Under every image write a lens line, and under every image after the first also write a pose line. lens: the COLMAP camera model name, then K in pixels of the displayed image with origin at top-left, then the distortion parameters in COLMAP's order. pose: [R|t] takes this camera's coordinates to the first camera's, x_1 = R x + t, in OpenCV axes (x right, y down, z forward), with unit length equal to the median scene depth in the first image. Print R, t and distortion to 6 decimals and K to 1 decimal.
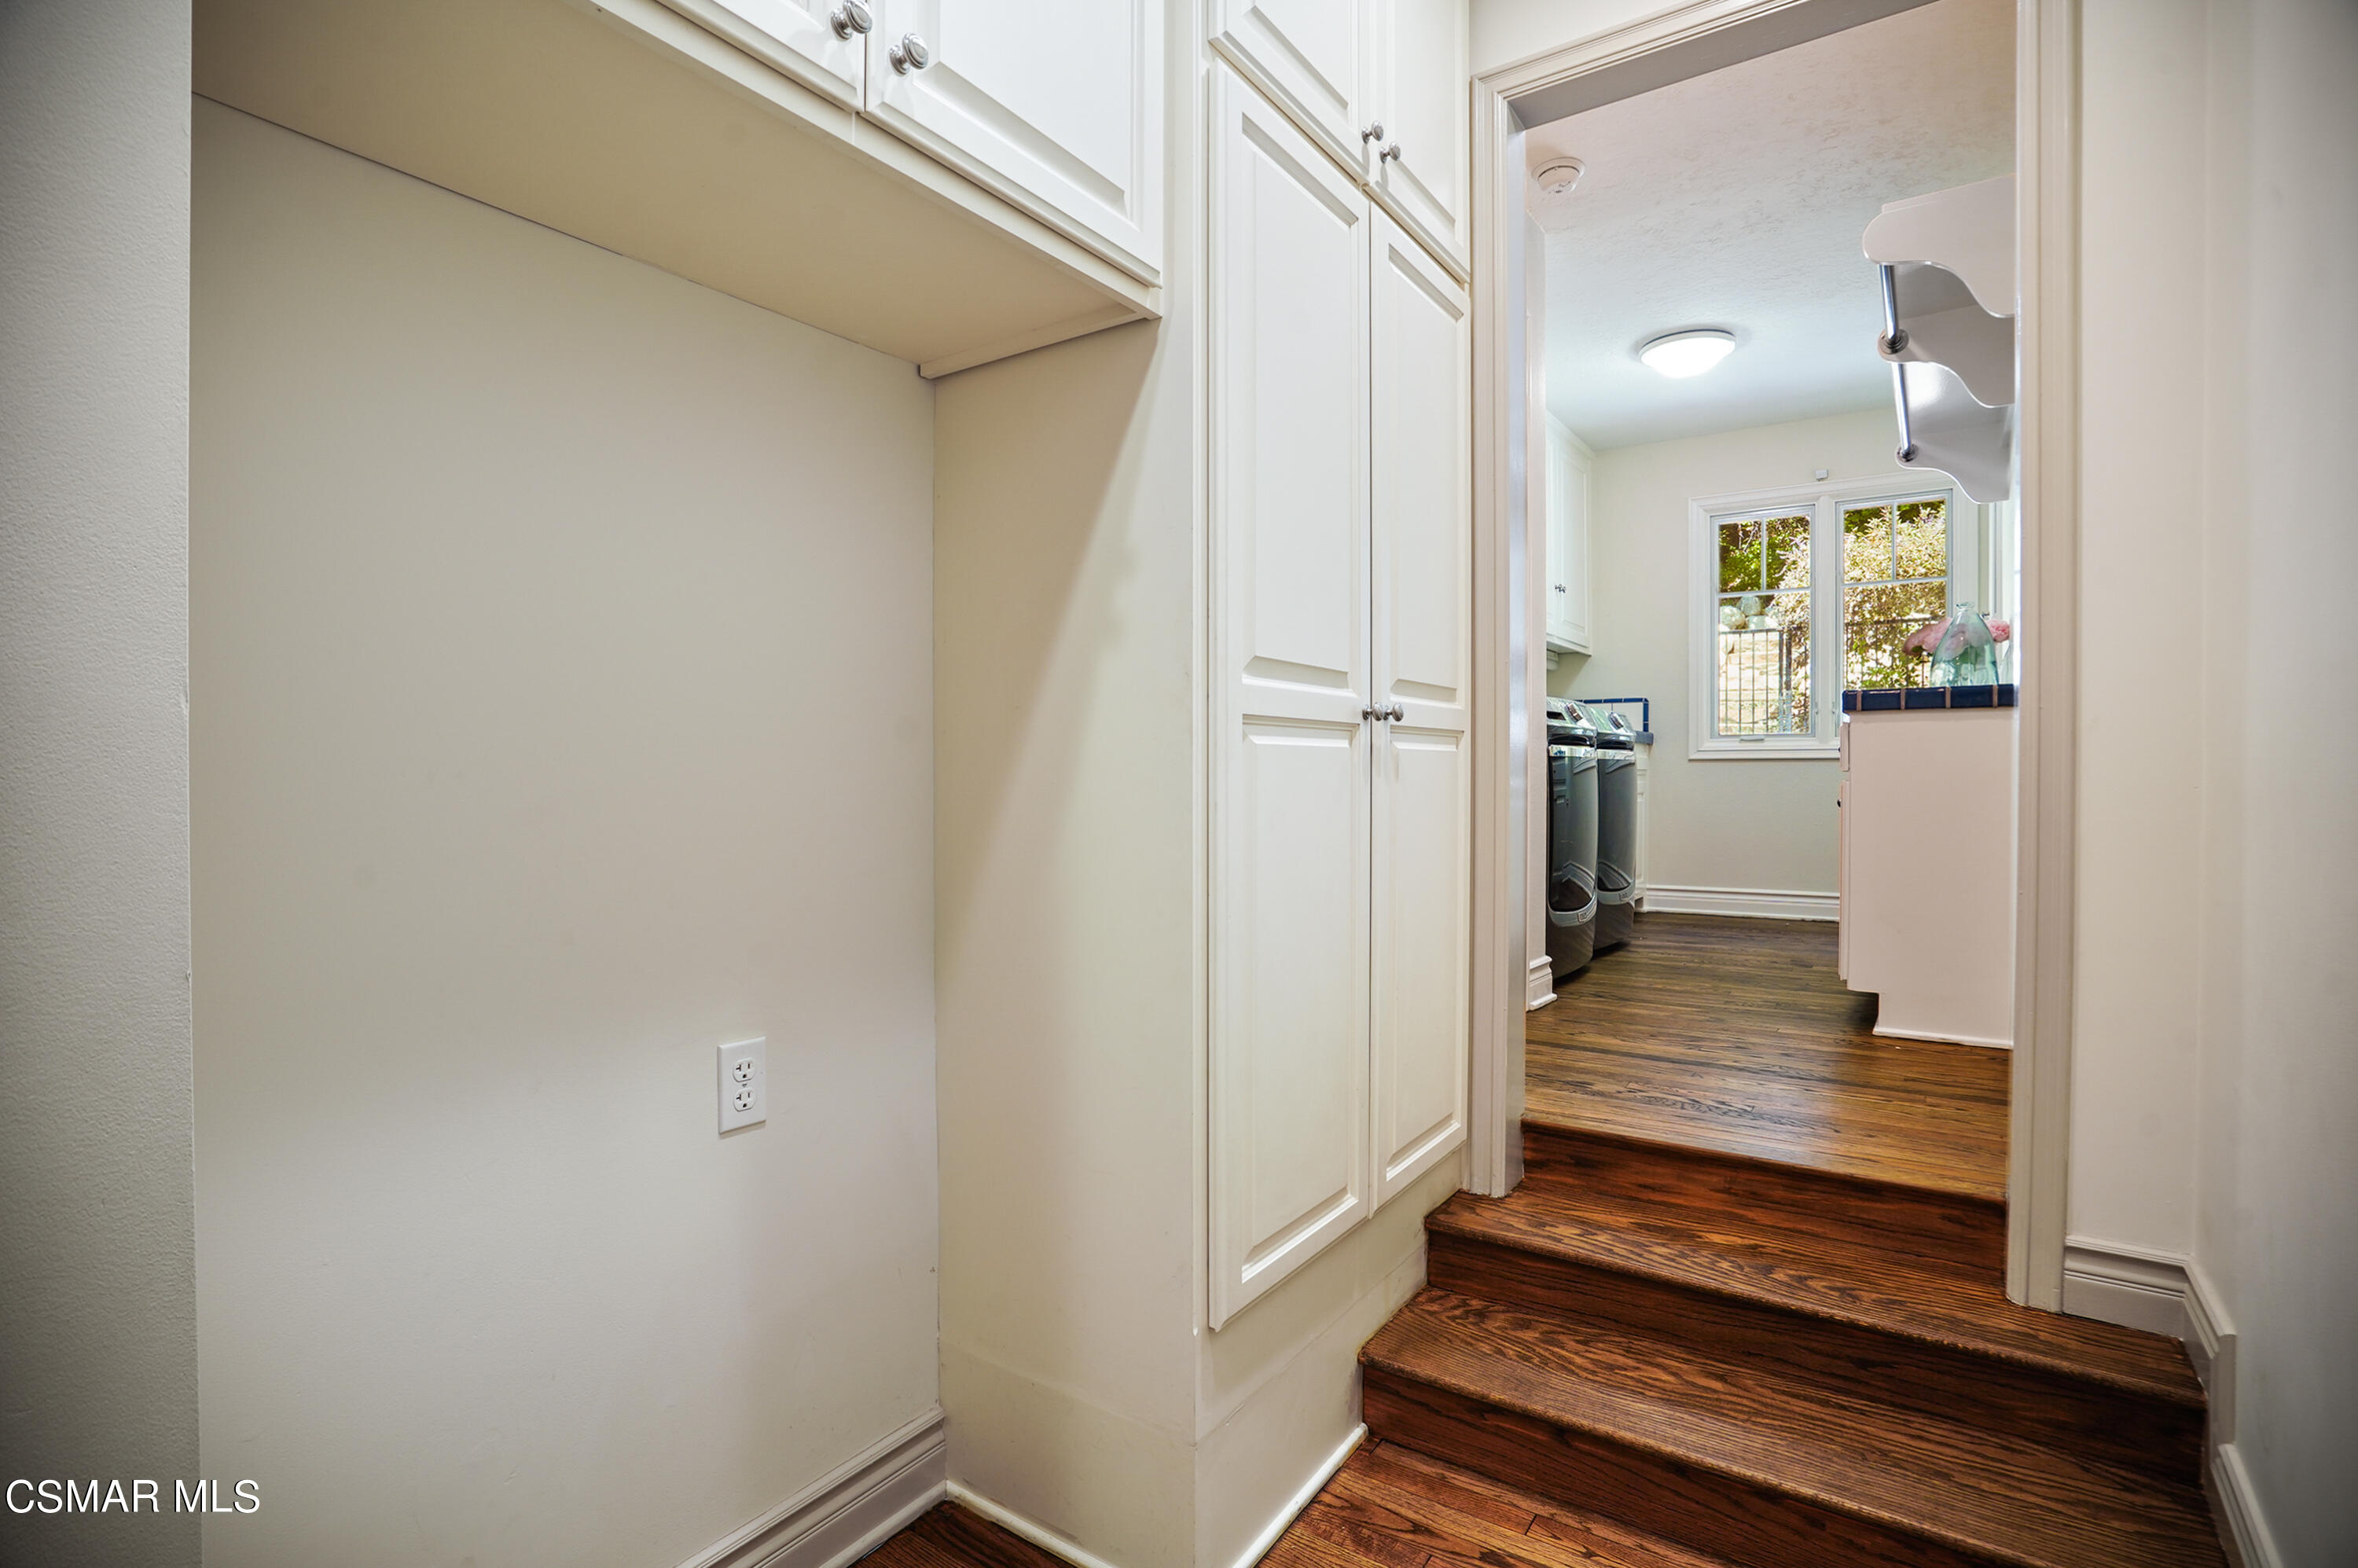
lens RADIAL K [[1094.2, 0, 1191.8], [0, 1094.2, 781.1], [0, 0, 1]] dist [-0.044602, 0.006489]
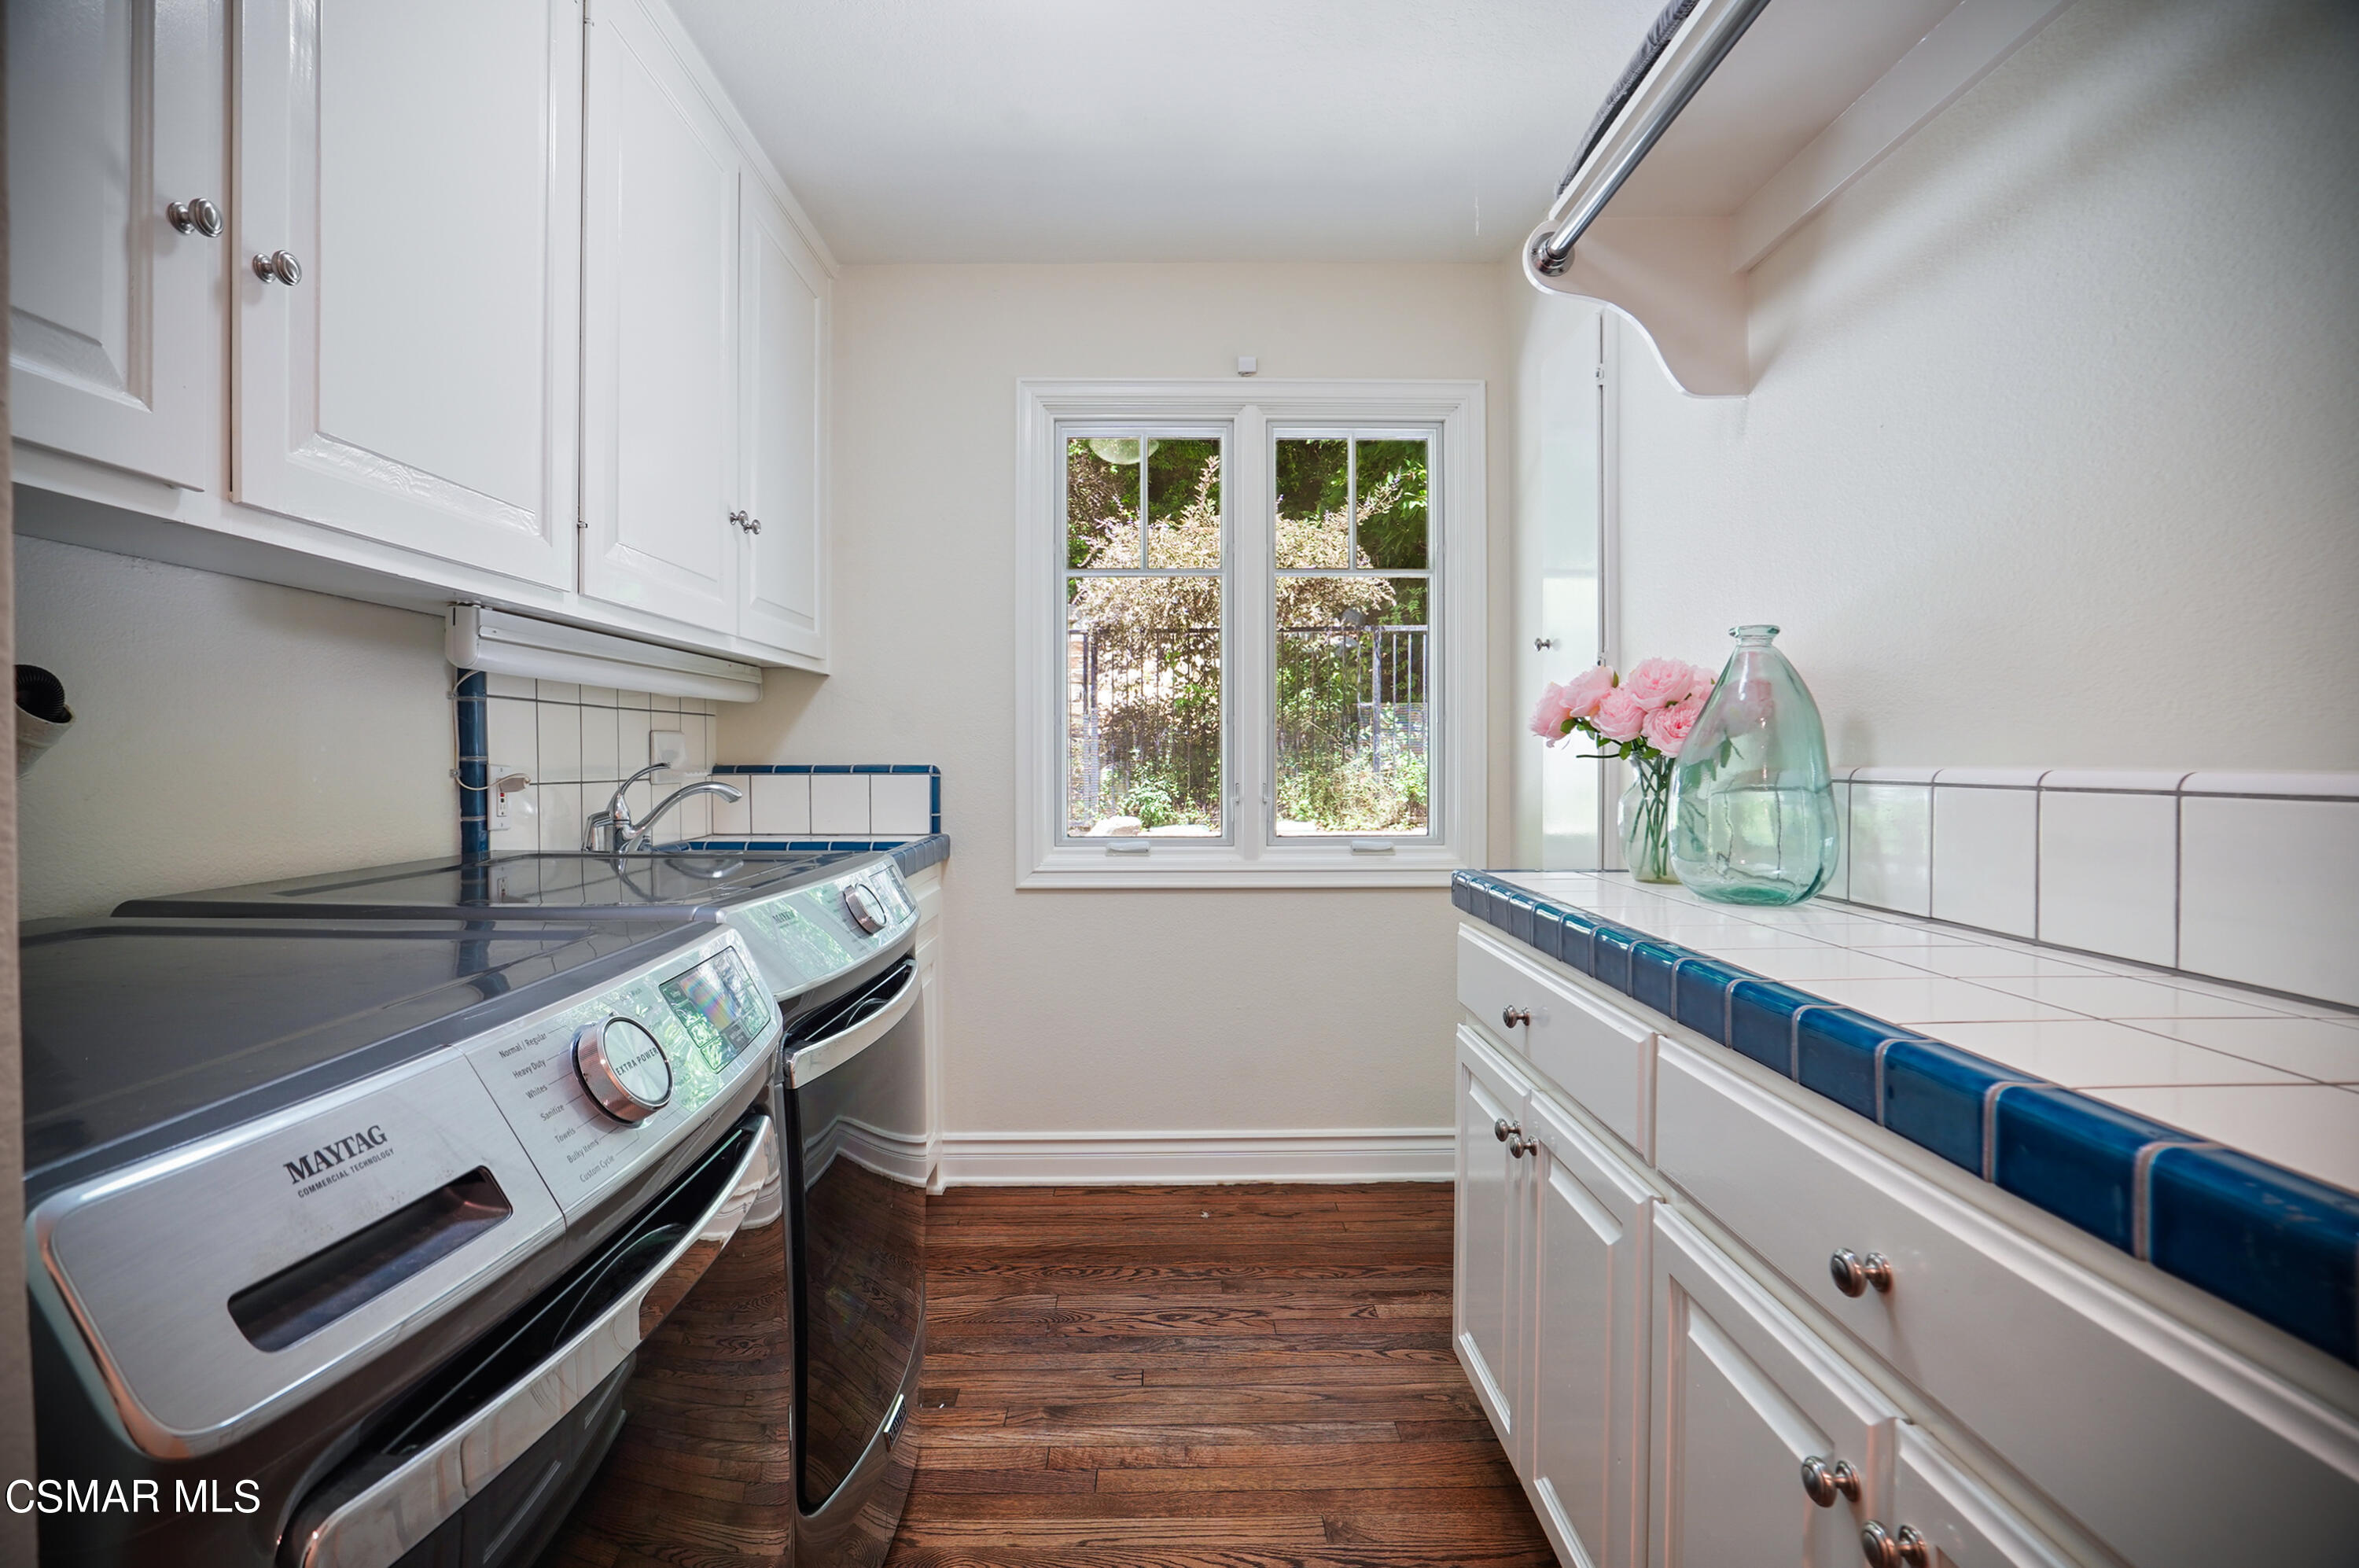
lens RADIAL K [[1094.7, 0, 1185.6], [0, 1094.7, 769.5], [0, 0, 1]] dist [-0.044602, 0.006489]
pose [[0.809839, -0.009699, 0.586573, 0.157680], [0.005134, 0.999942, 0.009446, -0.057762], [-0.586630, -0.004638, 0.809842, 0.382538]]
